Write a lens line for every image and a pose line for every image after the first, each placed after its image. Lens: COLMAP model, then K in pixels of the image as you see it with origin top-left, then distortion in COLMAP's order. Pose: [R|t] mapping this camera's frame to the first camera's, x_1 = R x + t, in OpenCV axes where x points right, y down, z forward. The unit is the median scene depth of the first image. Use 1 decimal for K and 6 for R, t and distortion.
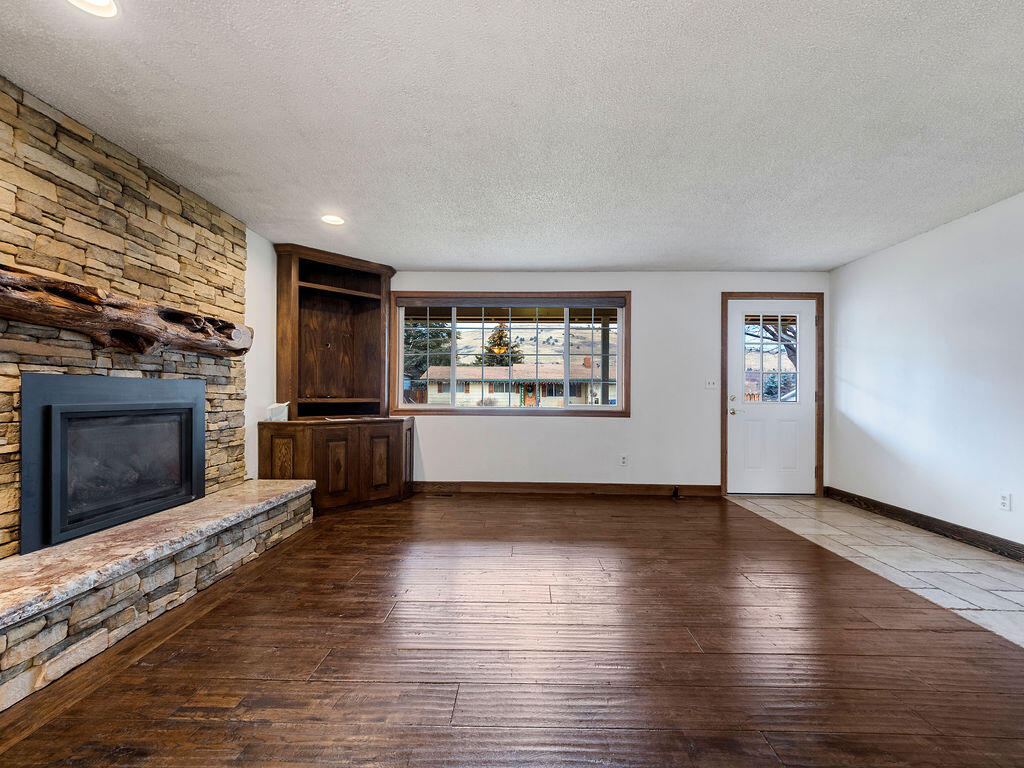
lens RADIAL K [[458.9, 0, 505.3], [0, 458.9, 402.7], [0, 0, 1]] dist [-0.000303, 0.000541]
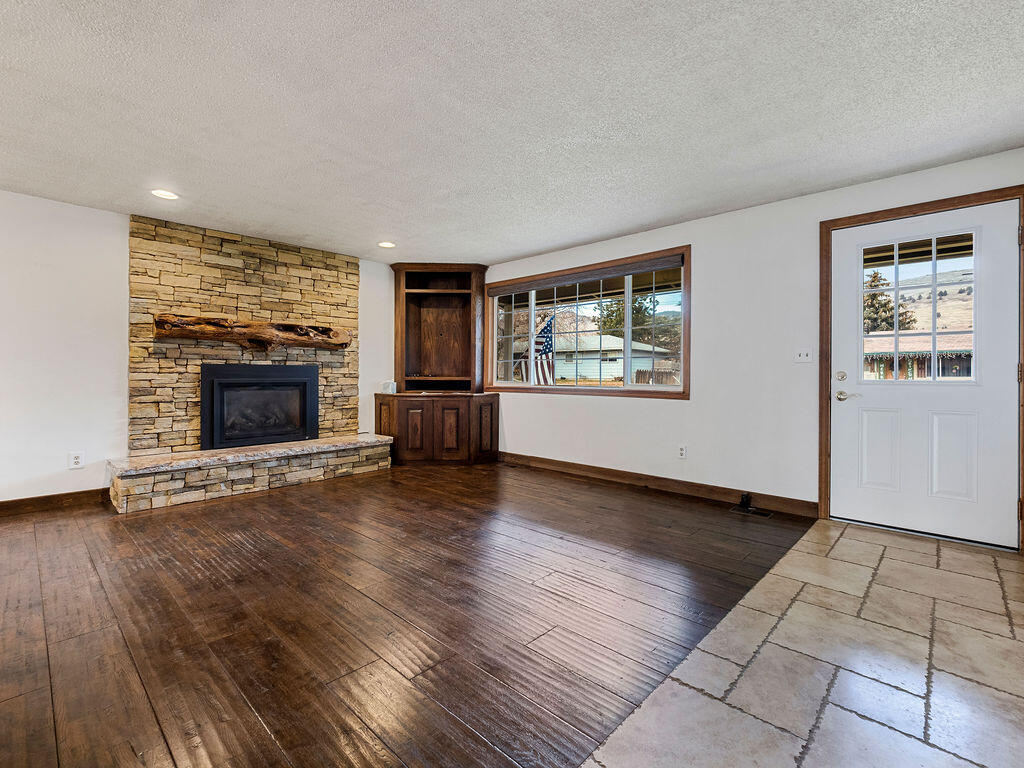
lens RADIAL K [[482.8, 0, 490.7], [0, 482.8, 385.3], [0, 0, 1]] dist [-0.000080, -0.000397]
pose [[0.723209, 0.010848, -0.690544, 0.849143], [-0.008735, 0.999940, 0.006560, 0.004619], [0.690574, 0.001288, 0.723261, 0.188221]]
